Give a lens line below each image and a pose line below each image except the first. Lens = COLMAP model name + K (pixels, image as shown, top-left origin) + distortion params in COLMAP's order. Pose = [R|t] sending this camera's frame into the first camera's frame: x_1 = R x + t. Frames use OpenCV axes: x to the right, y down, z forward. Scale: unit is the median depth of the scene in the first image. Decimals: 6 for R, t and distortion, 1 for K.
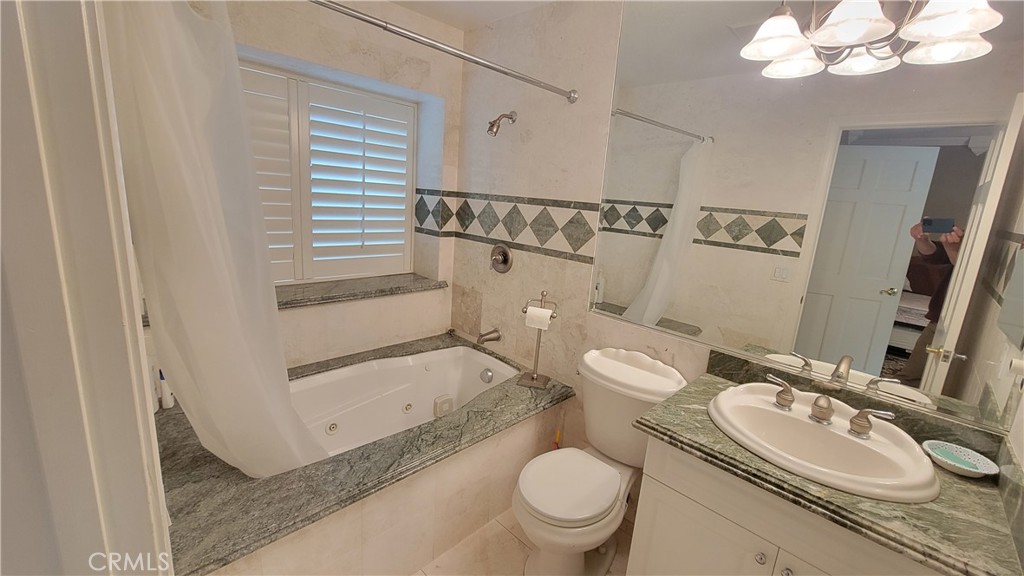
lens RADIAL K [[419.5, 0, 510.5], [0, 419.5, 284.4], [0, 0, 1]] dist [-0.002811, -0.000570]
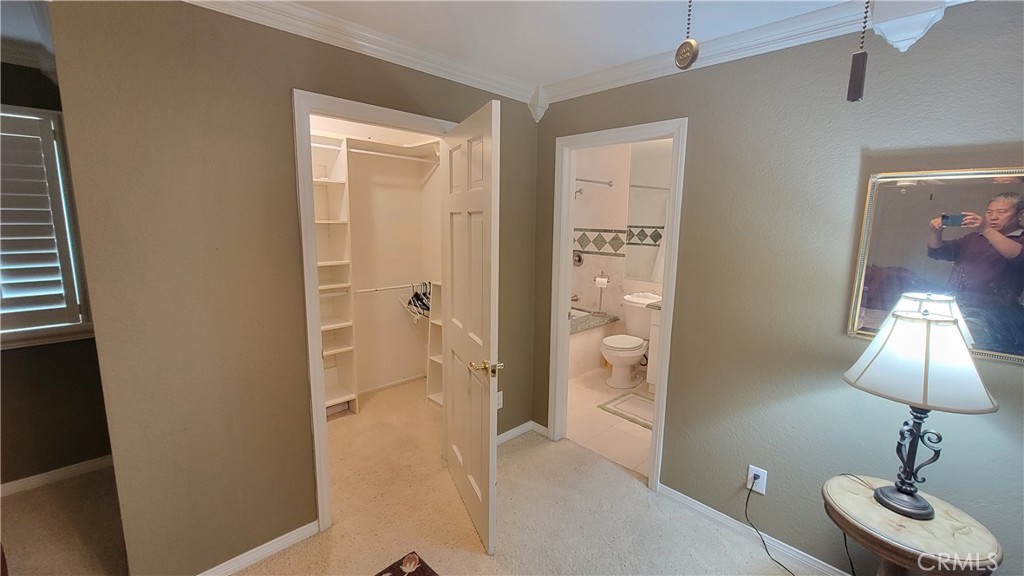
lens RADIAL K [[419.5, 0, 510.5], [0, 419.5, 284.4], [0, 0, 1]] dist [-0.002811, -0.000570]
pose [[0.998217, -0.051819, -0.029635, -0.321886], [0.049978, 0.996958, -0.059800, 0.182870], [0.032644, 0.058213, 0.997770, -1.132471]]
